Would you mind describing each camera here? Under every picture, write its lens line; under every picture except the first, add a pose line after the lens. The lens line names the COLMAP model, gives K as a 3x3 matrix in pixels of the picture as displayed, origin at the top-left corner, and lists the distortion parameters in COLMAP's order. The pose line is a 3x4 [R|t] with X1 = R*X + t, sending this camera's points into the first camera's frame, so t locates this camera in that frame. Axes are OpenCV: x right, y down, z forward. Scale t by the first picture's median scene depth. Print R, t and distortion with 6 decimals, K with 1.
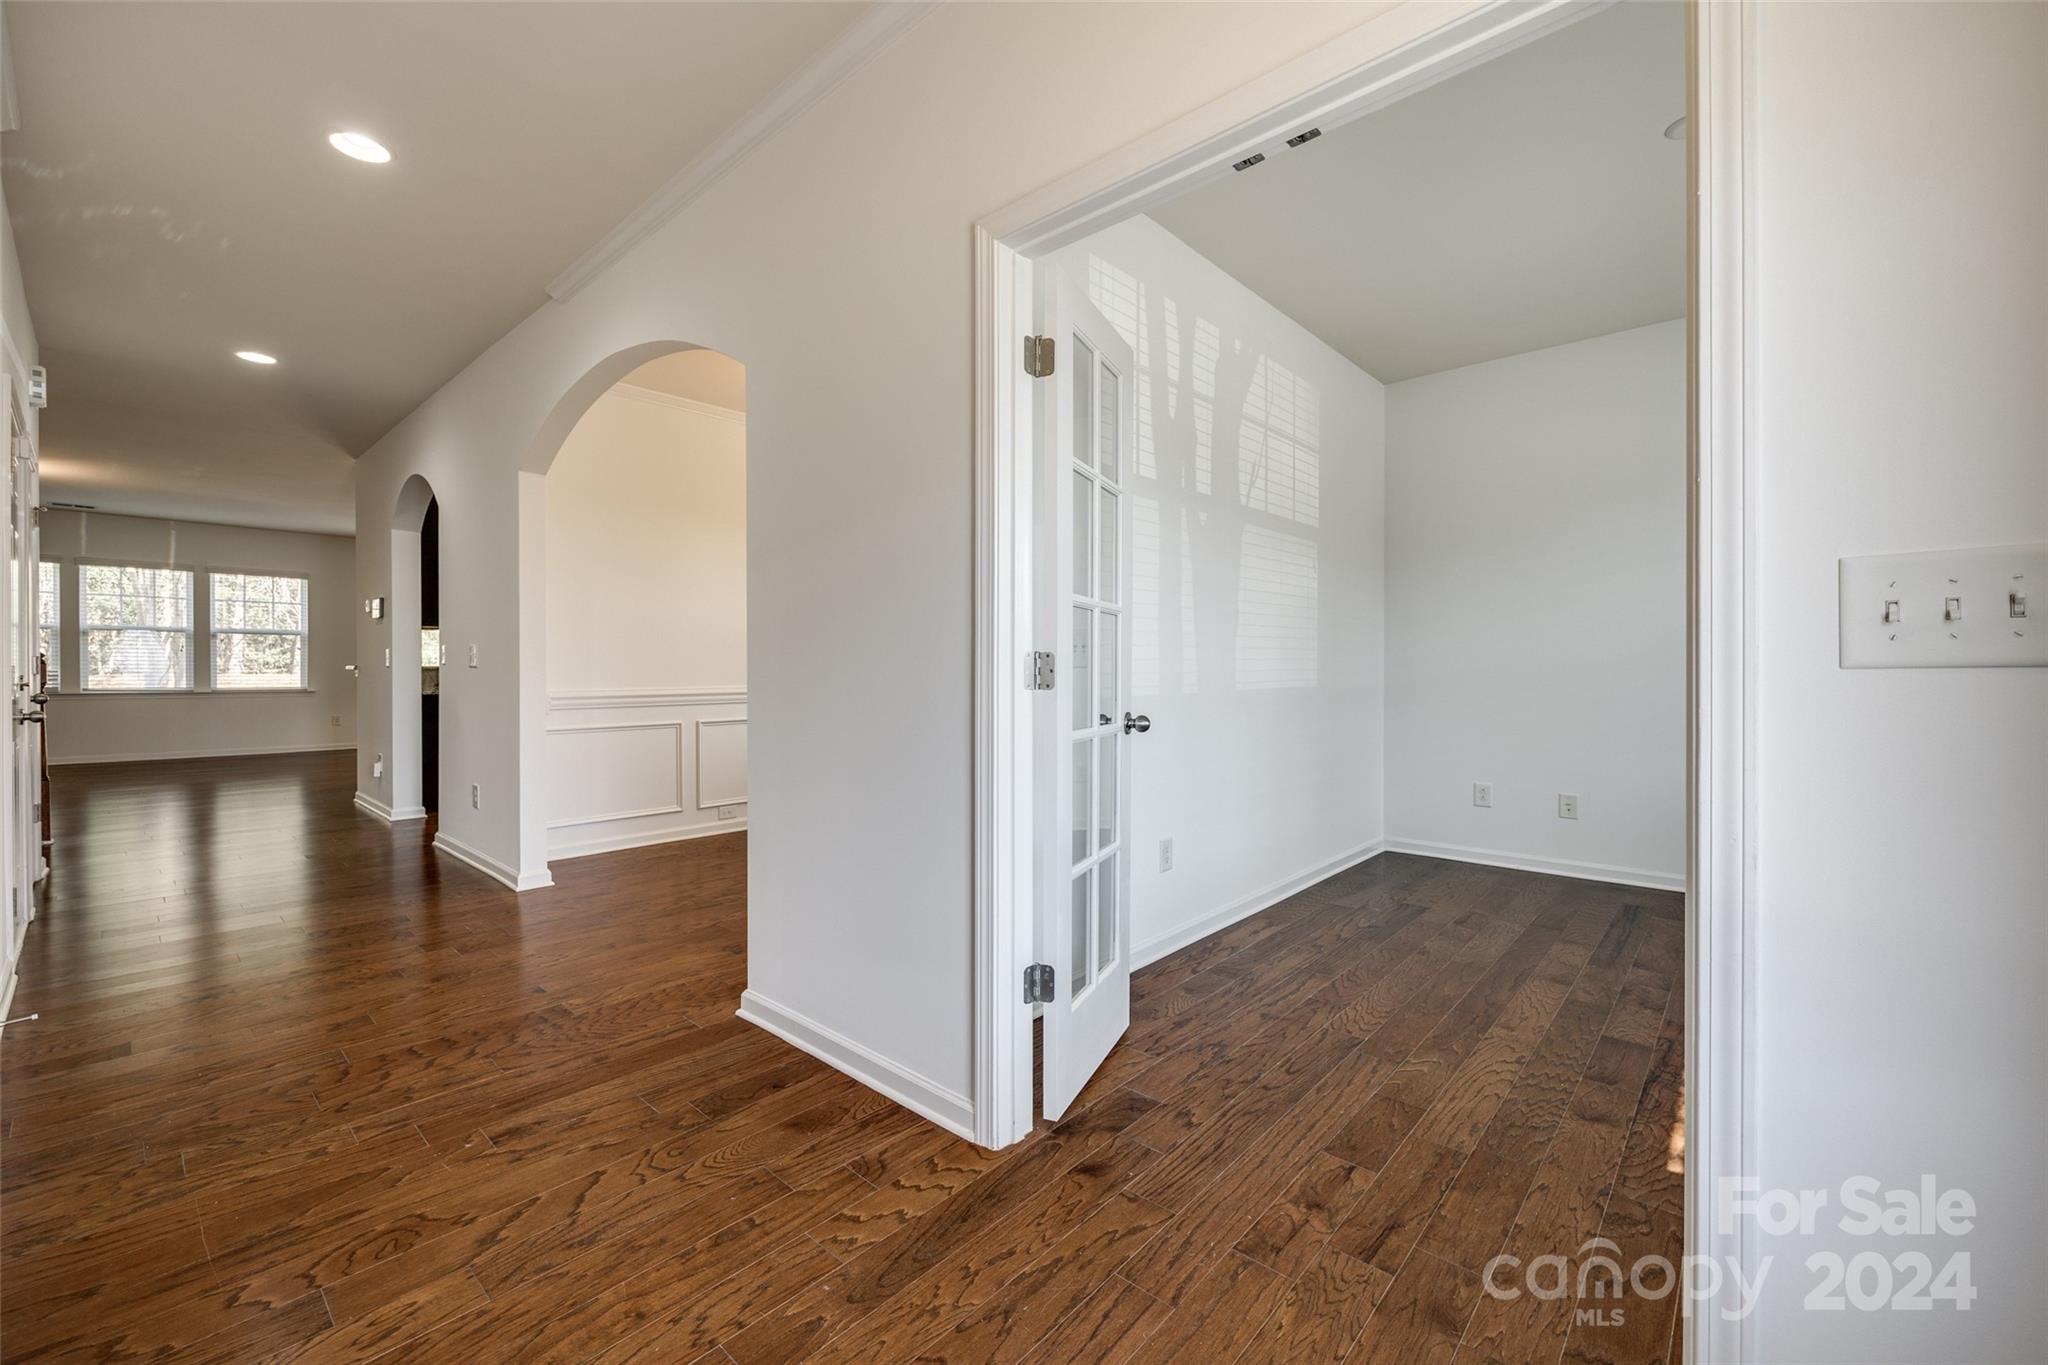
lens RADIAL K [[826.4, 0, 1006.5], [0, 826.4, 671.5], [0, 0, 1]] dist [-0.004283, 0.000693]
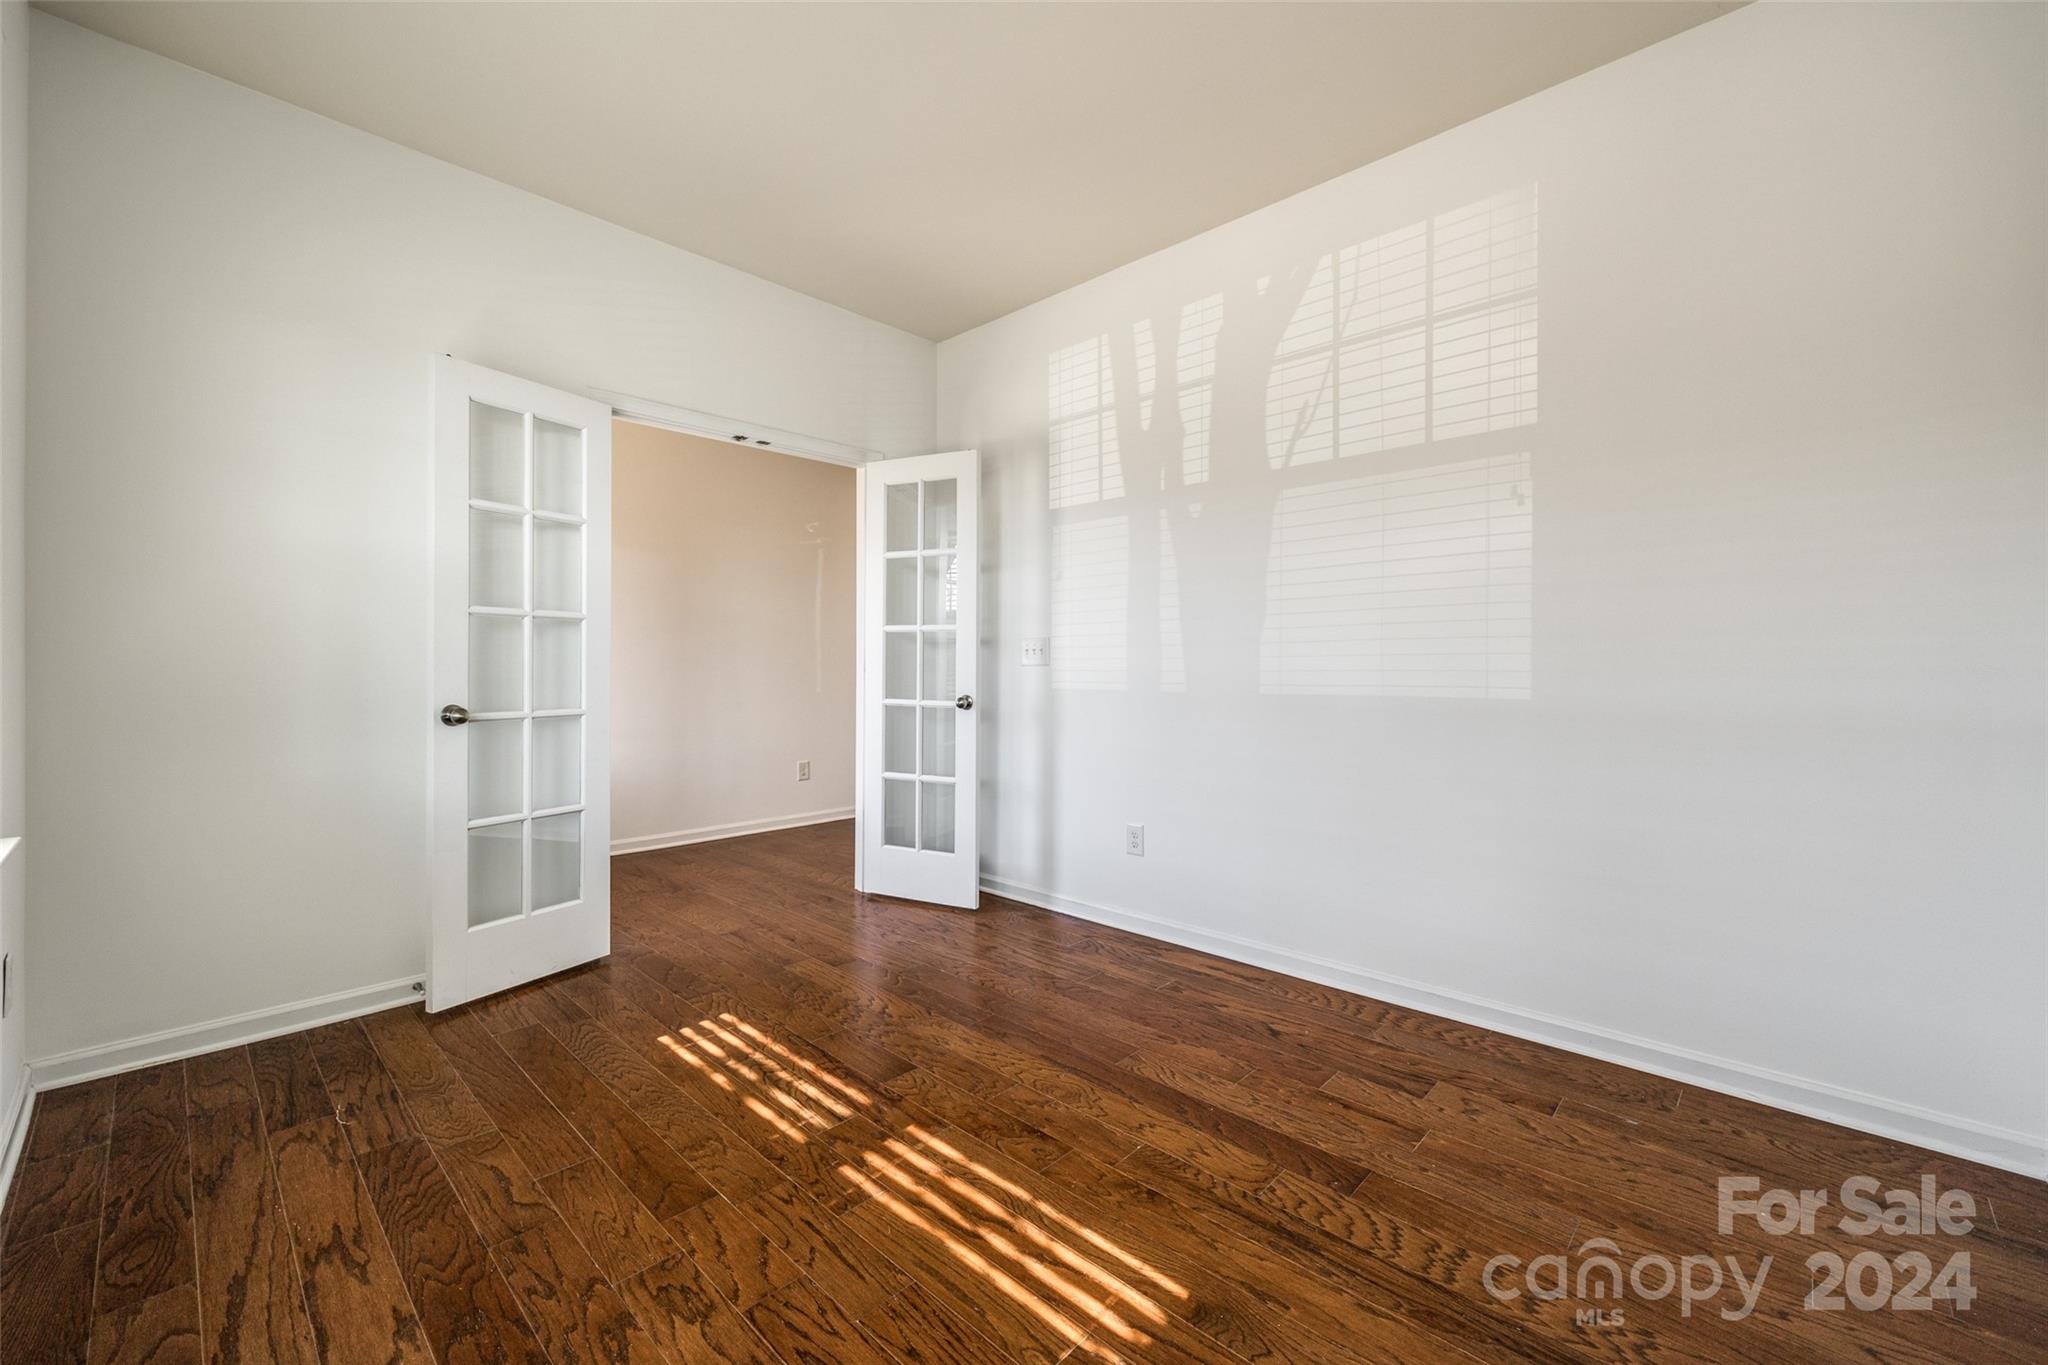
lens RADIAL K [[826.4, 0, 1036.5], [0, 826.4, 662.5], [0, 0, 1]] dist [-0.004283, 0.000693]
pose [[-0.008432, 0.001383, -0.999963, 1.402293], [-0.003254, 0.999994, 0.001411, -0.011934], [0.999959, 0.003266, -0.008427, 0.969700]]
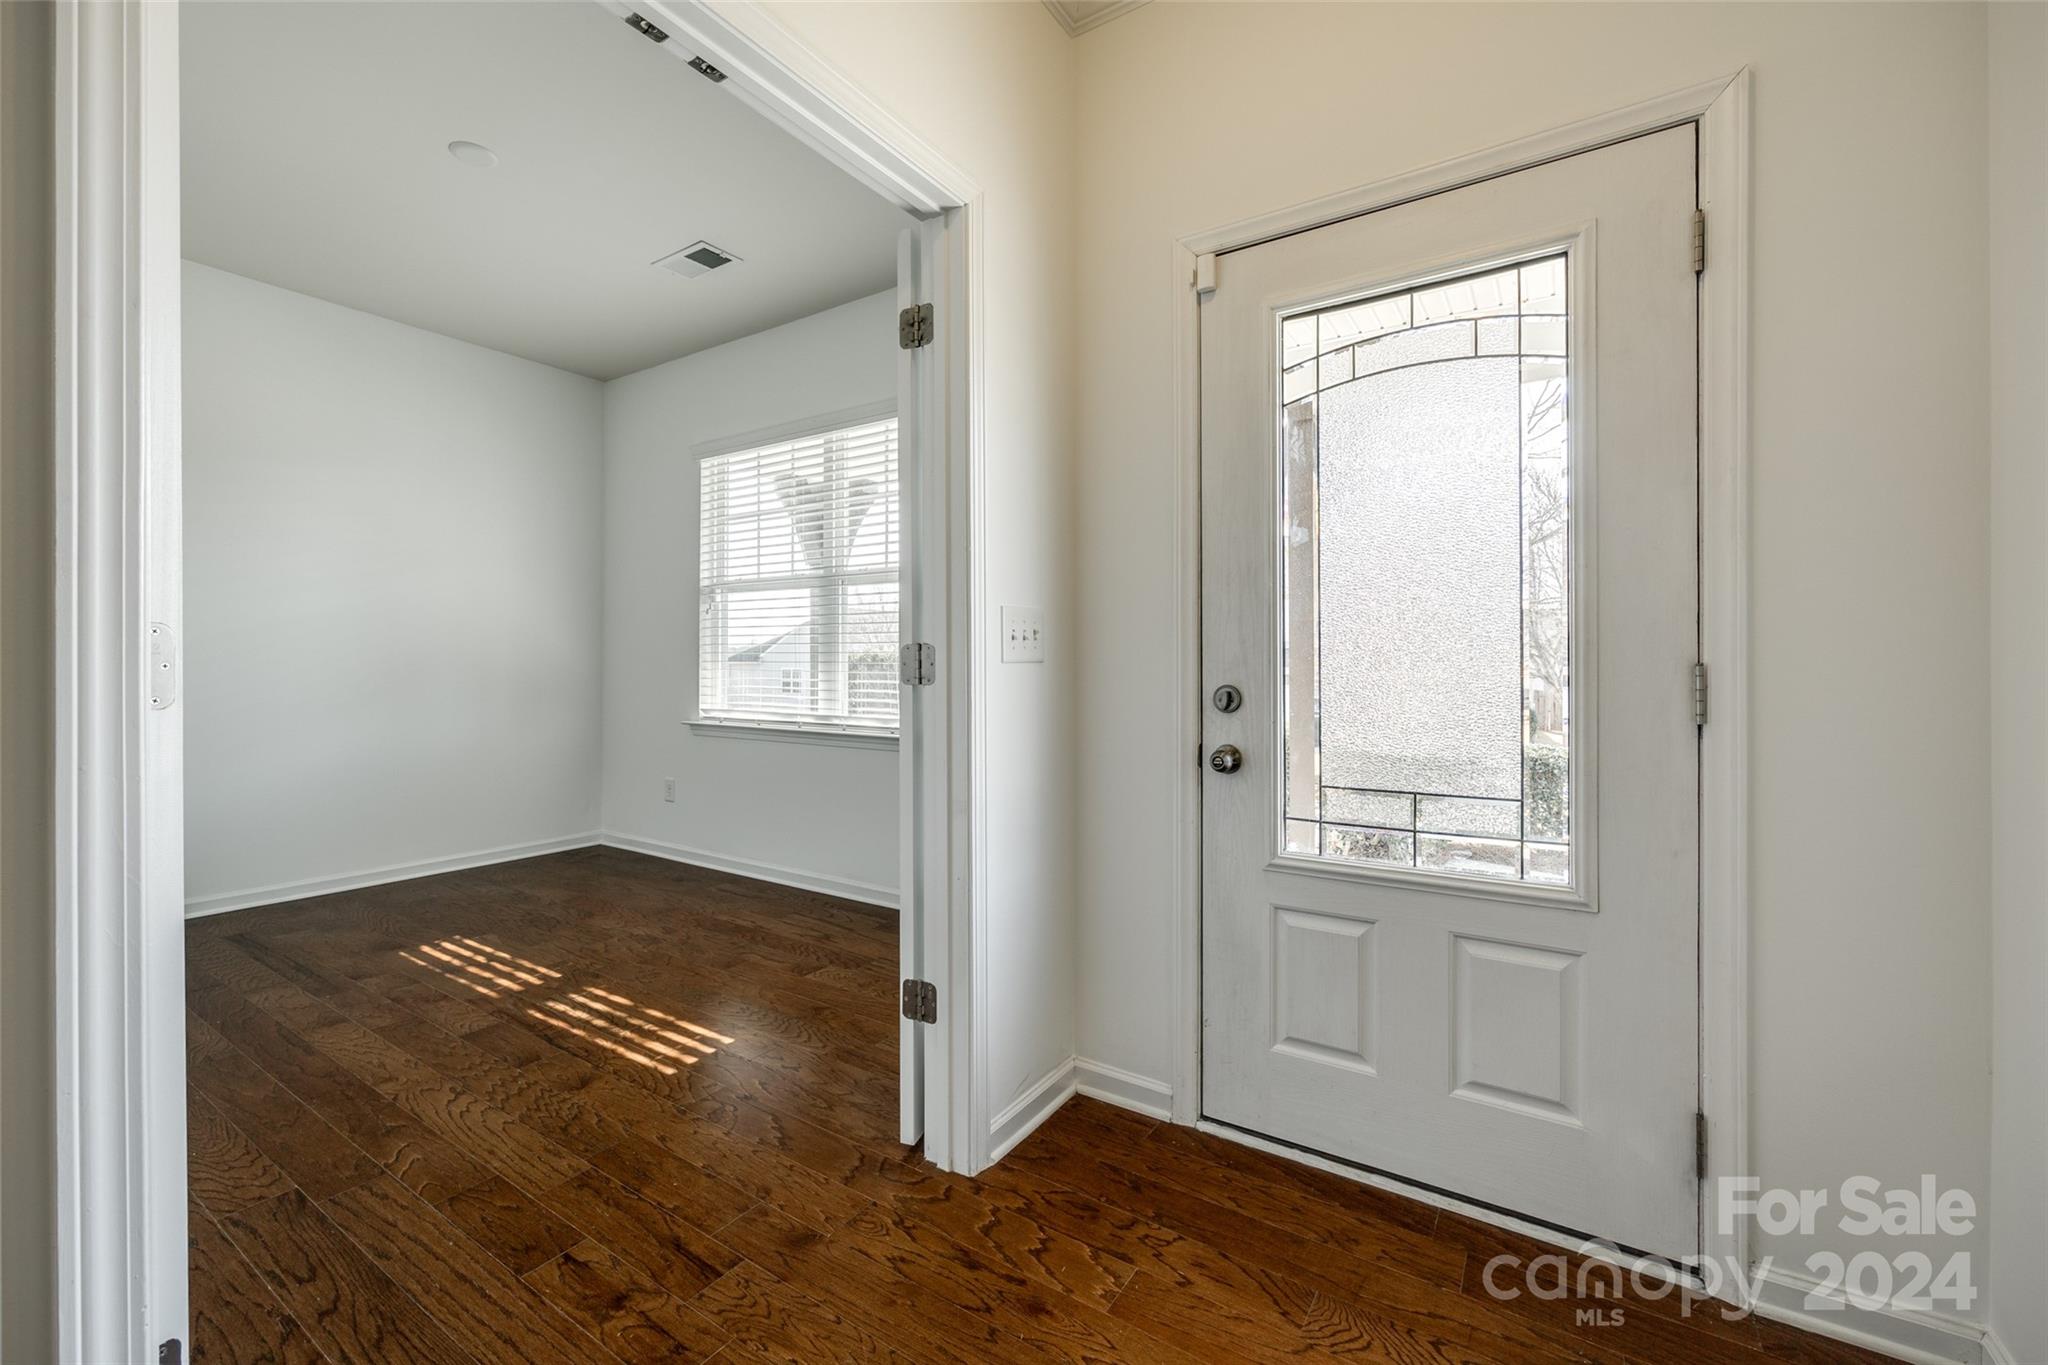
lens RADIAL K [[826.4, 0, 1021.2], [0, 826.4, 668.4], [0, 0, 1]] dist [-0.004283, 0.000693]
pose [[-0.163930, -0.000921, 0.986472, -0.302873], [-0.002333, 0.999997, 0.000546, 0.000534], [-0.986469, -0.002212, -0.163932, 0.426222]]
